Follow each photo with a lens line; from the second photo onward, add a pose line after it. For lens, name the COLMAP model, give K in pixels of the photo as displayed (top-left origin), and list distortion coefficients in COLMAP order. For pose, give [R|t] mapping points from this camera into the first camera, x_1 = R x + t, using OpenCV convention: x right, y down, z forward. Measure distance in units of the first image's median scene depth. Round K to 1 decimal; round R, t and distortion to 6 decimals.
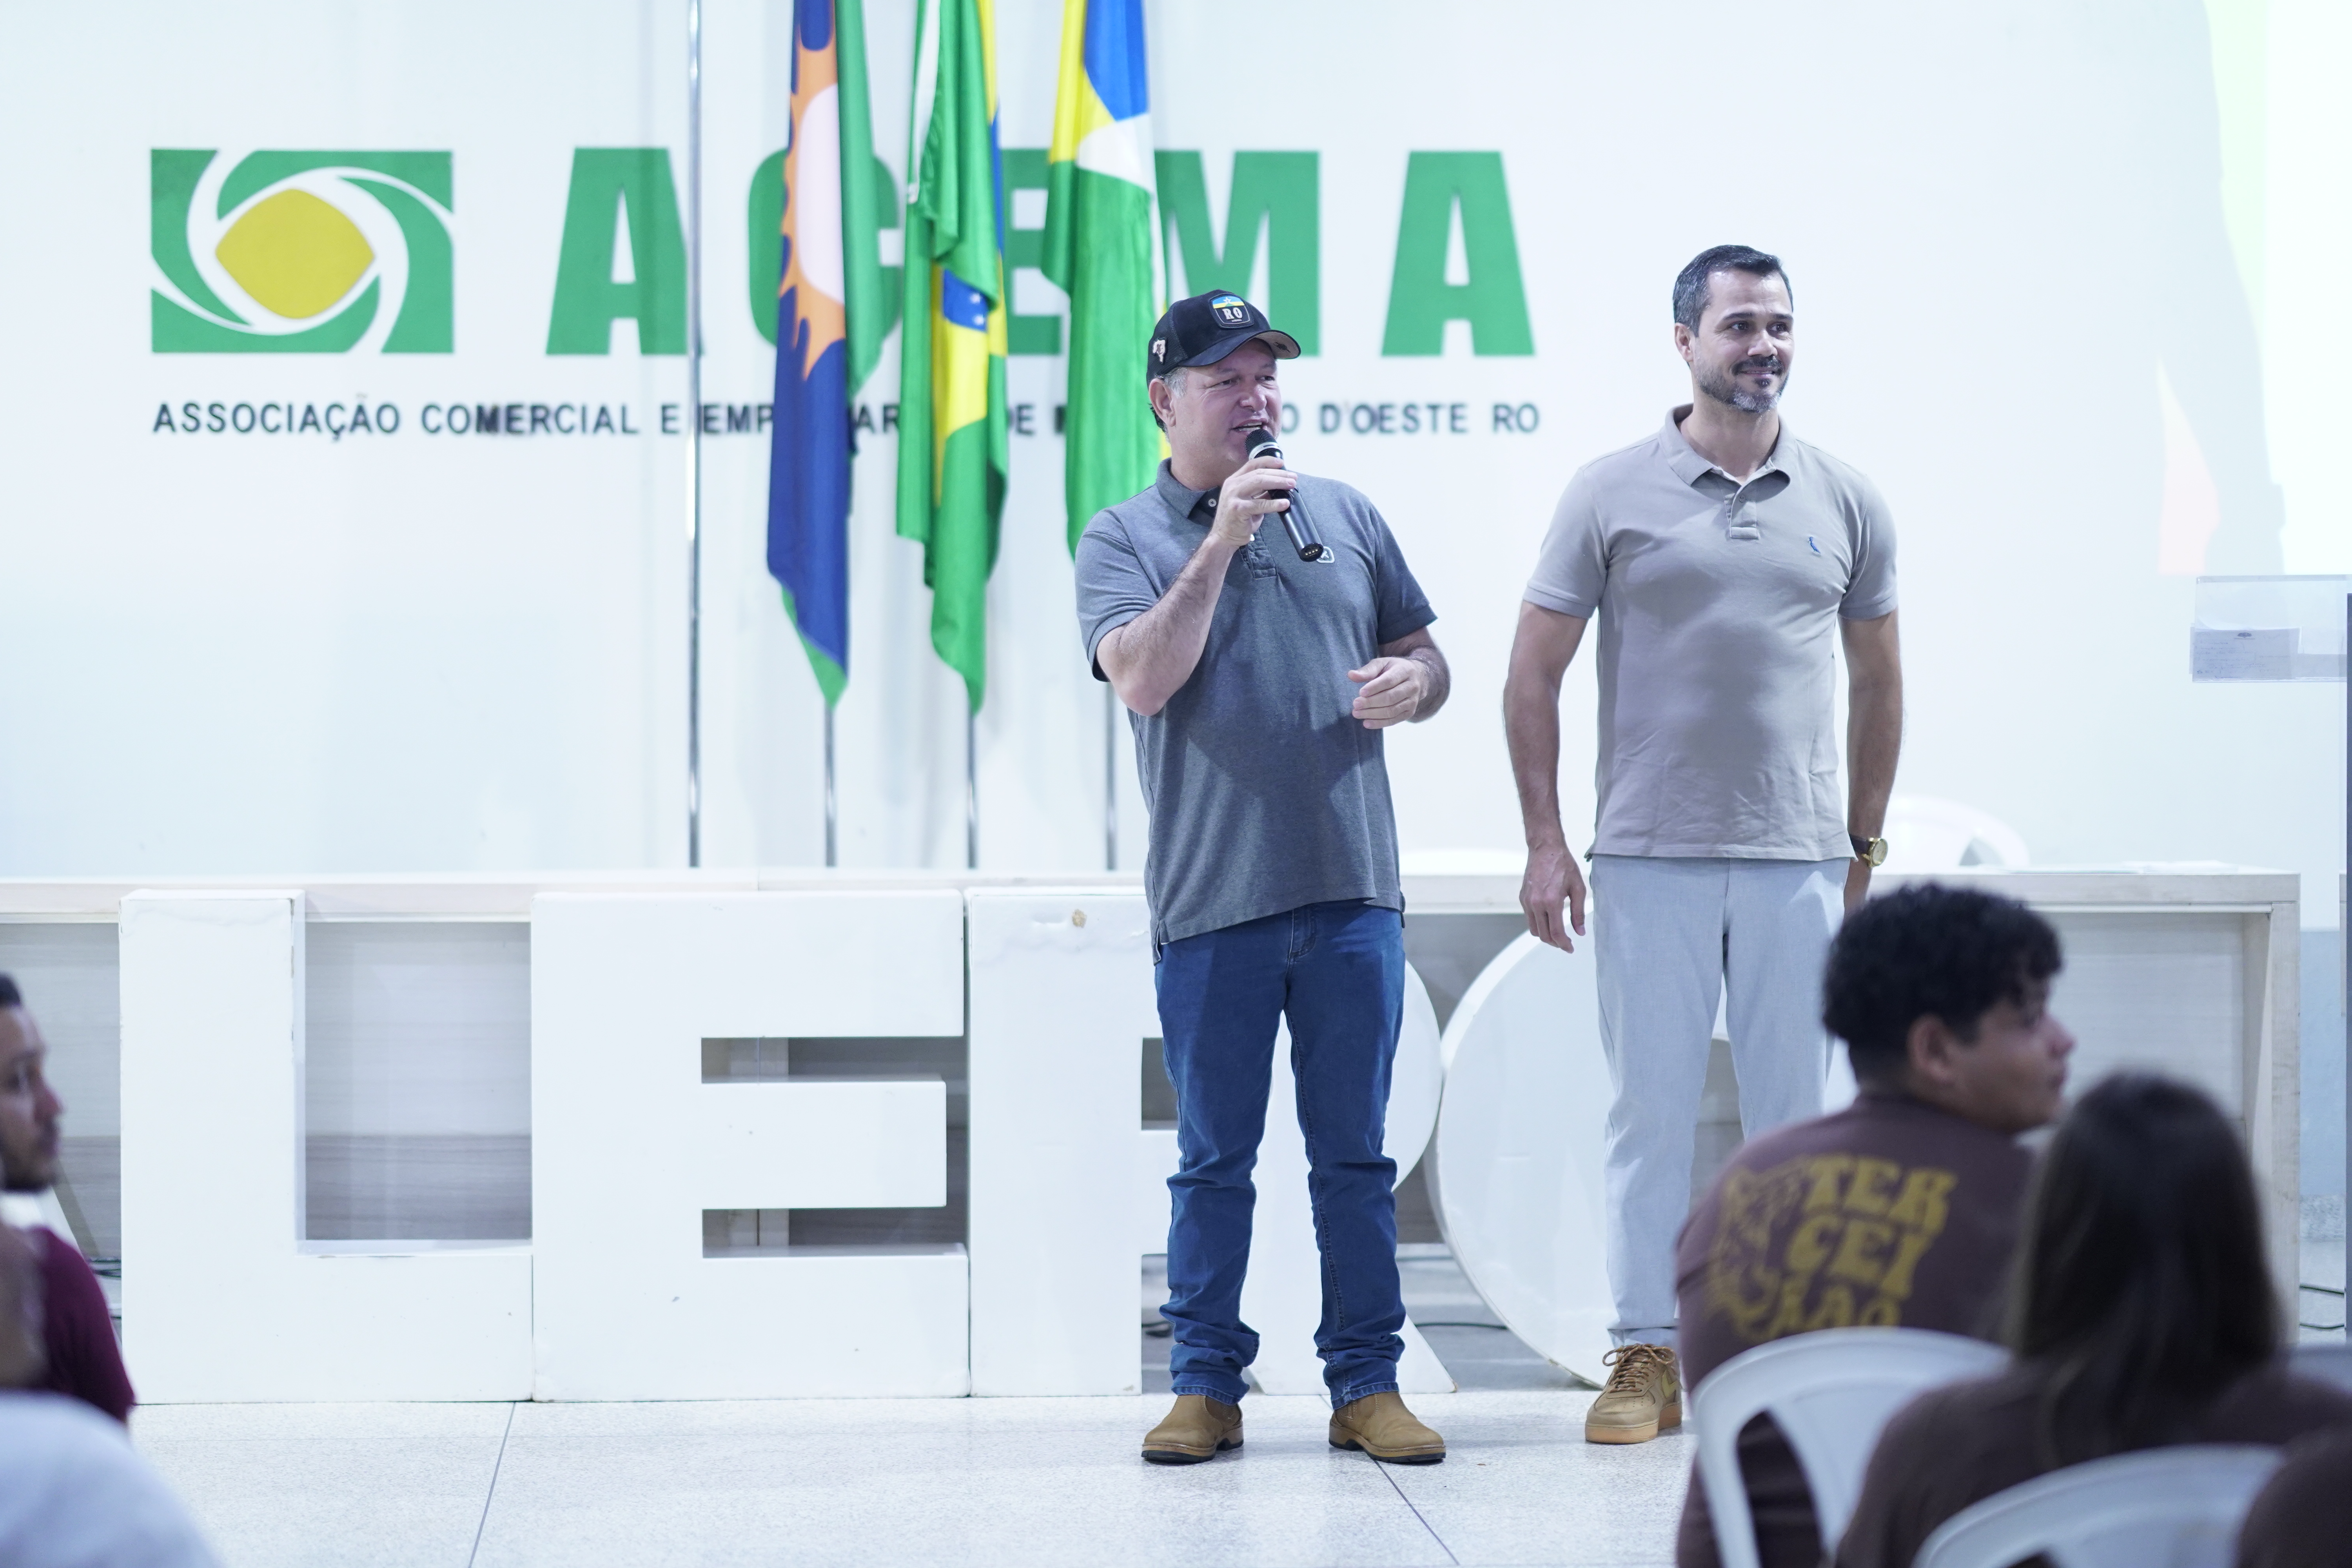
lens RADIAL K [[5576.0, 0, 1136.4], [0, 5576.0, 777.1], [0, 0, 1]] dist [0.022771, 0.177424]
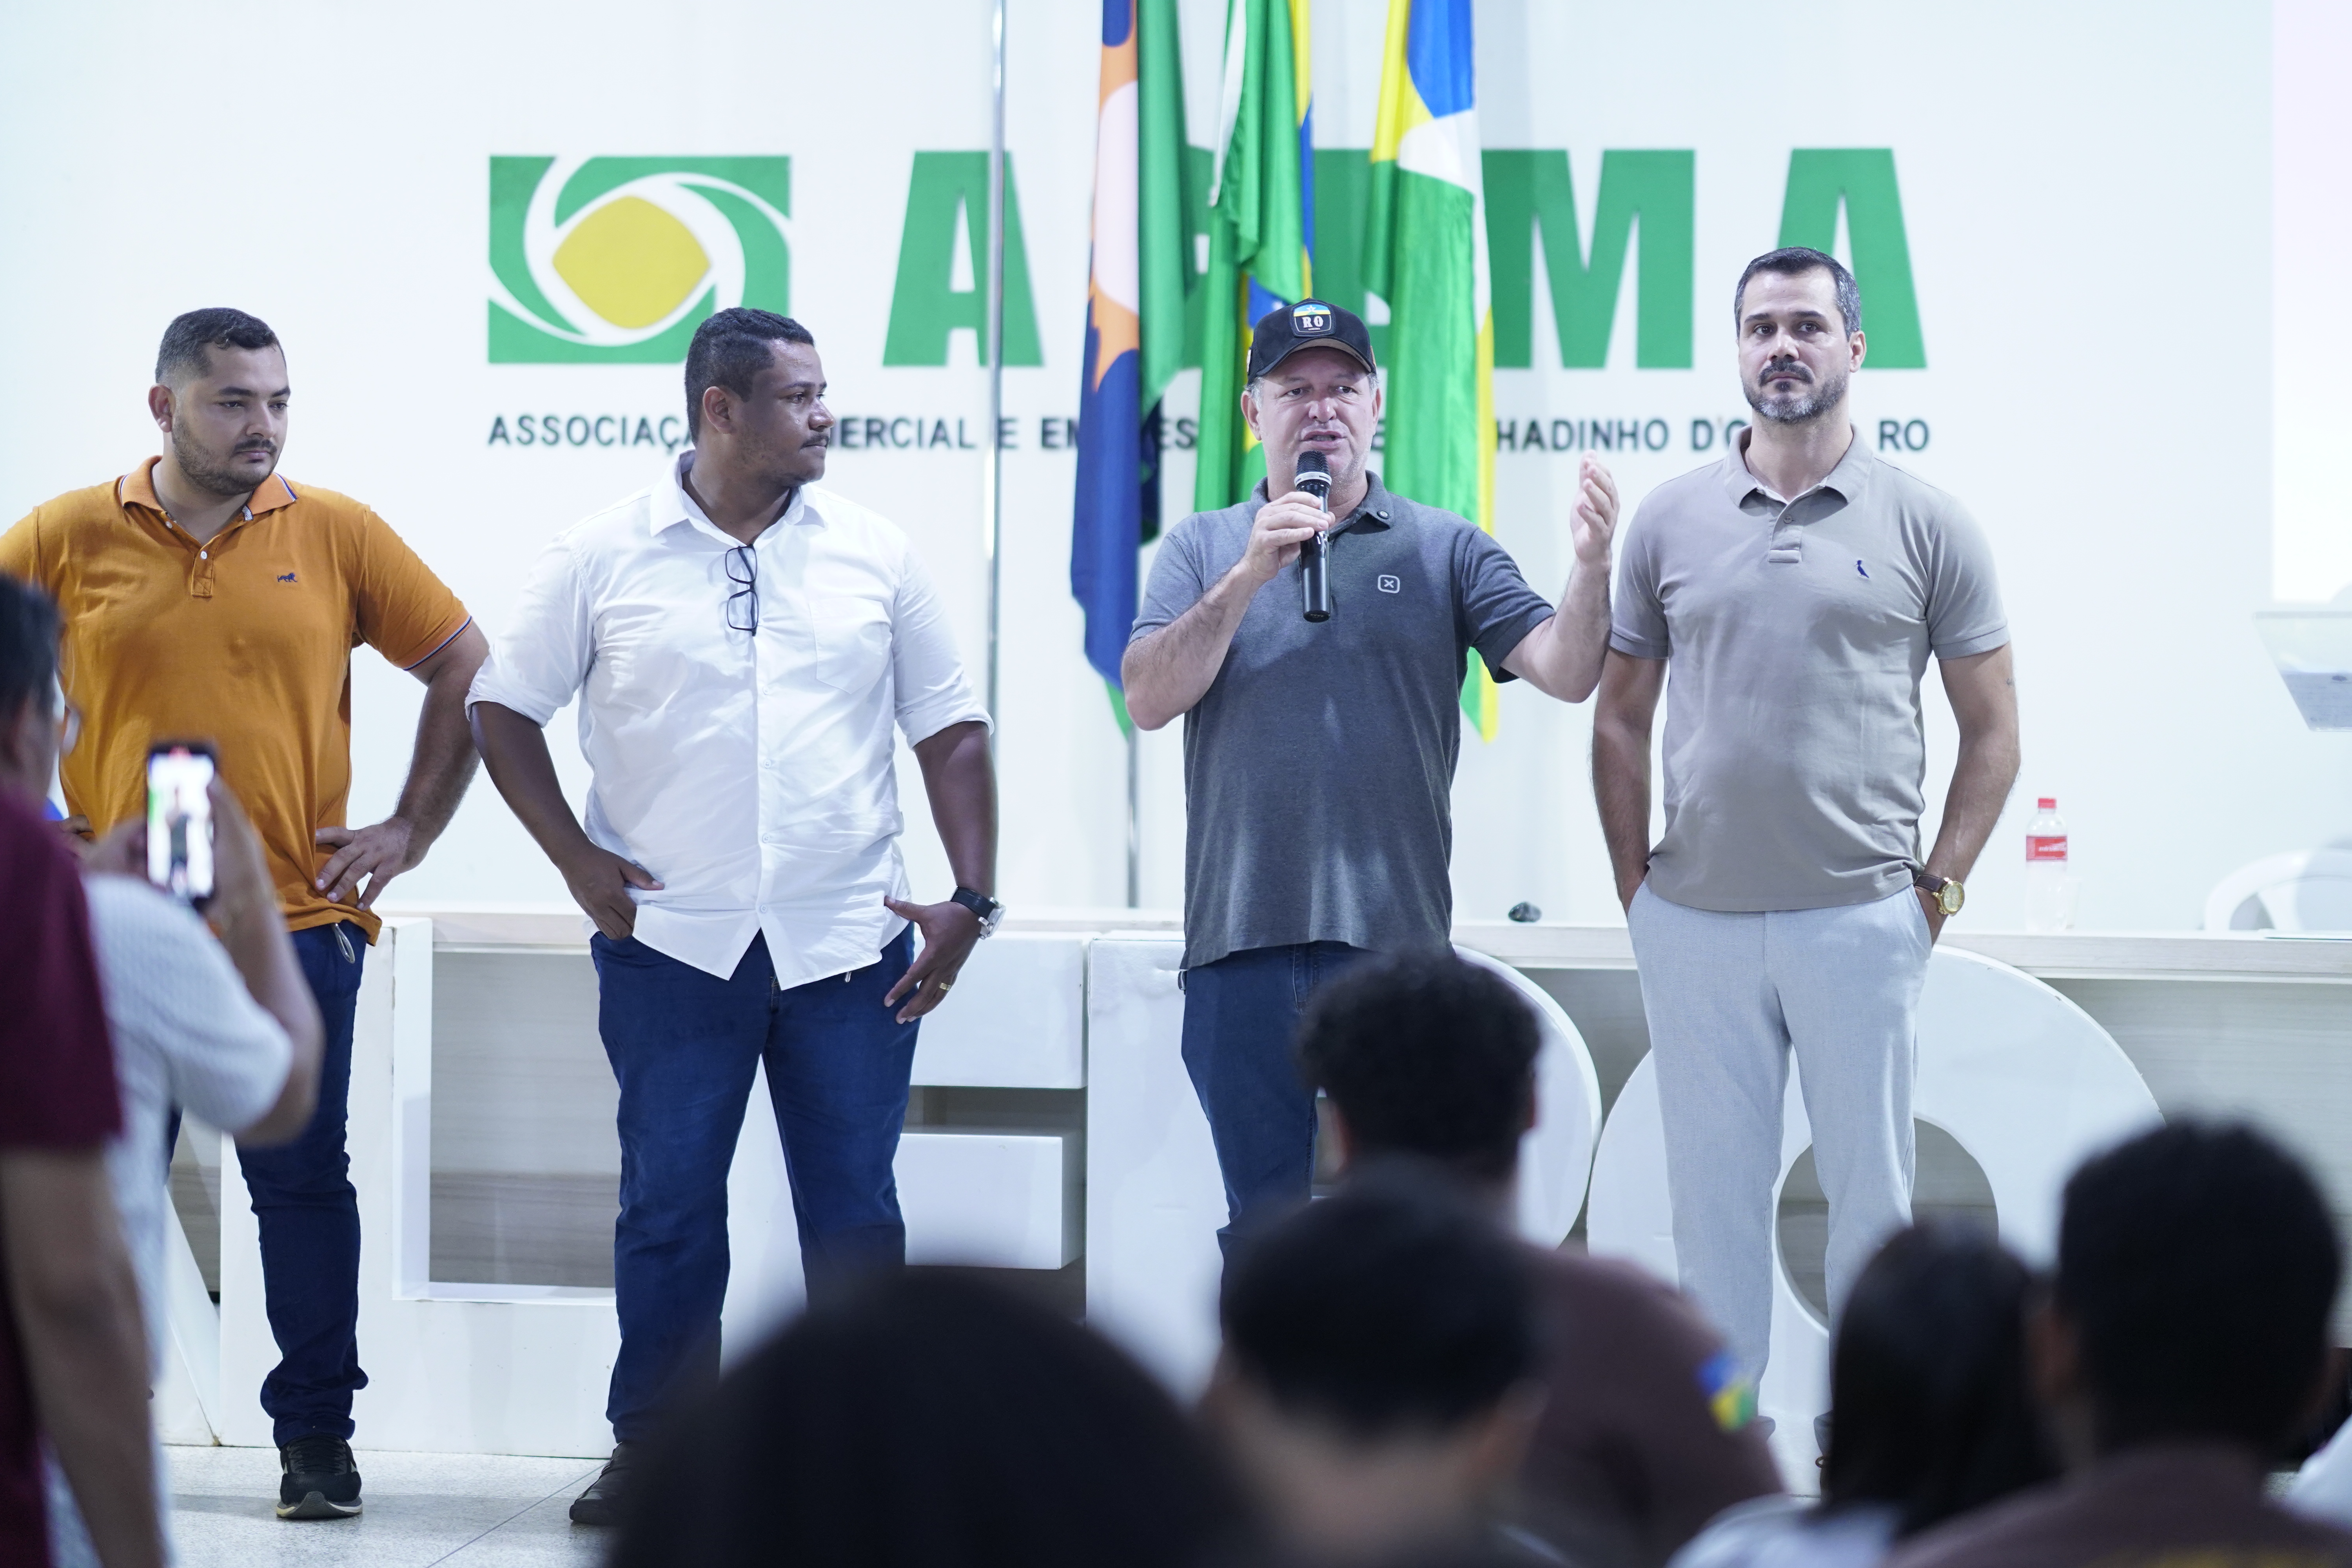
lens RADIAL K [[5578.8, 0, 1176.0], [0, 5578.8, 784.0], [0, 0, 1]] dist [0.015726, 0.346116]
pose [[0.978572, 0.016440, -0.205248, 0.148551], [-0.016993, 0.999855, -0.000933, -0.003576], [0.205203, 0.004401, 0.978710, 0.069016]]
